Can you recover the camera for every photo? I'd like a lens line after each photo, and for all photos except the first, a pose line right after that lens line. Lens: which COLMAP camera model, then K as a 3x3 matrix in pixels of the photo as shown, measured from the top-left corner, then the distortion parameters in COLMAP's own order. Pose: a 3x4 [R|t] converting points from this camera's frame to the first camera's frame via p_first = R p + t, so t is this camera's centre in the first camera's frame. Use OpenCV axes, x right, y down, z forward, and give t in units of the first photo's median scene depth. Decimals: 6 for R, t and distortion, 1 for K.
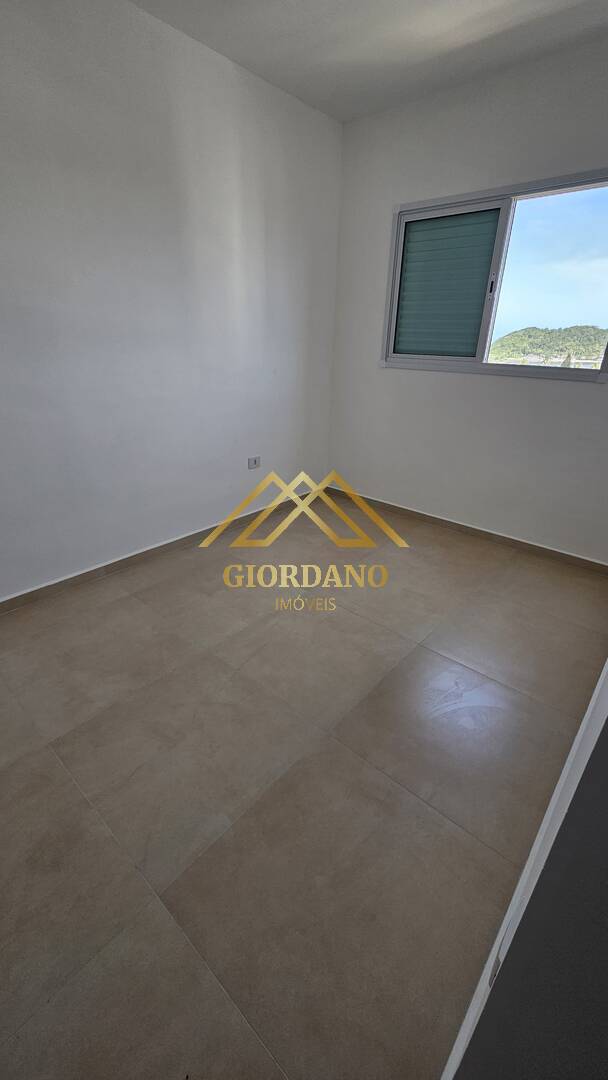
lens RADIAL K [[441.0, 0, 303.9], [0, 441.0, 543.1], [0, 0, 1]] dist [-0.004196, -0.000093]
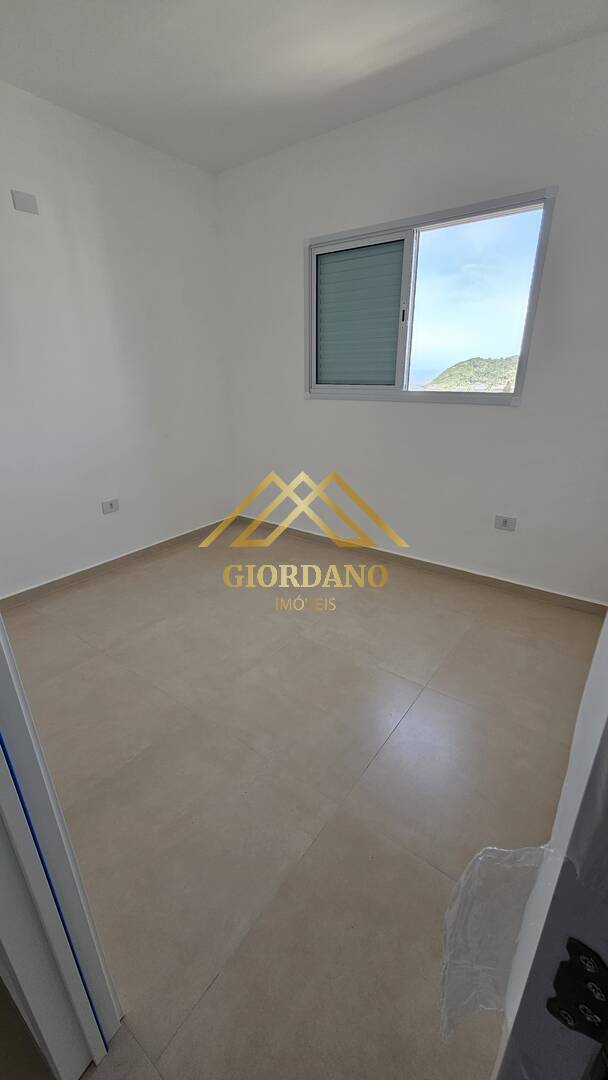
lens RADIAL K [[441.0, 0, 306.2], [0, 441.0, 546.6], [0, 0, 1]] dist [-0.004196, -0.000093]
pose [[0.996634, -0.054408, 0.061324, 0.111150], [0.058175, 0.996415, -0.061423, -0.012873], [-0.057762, 0.064784, 0.996226, 0.052271]]
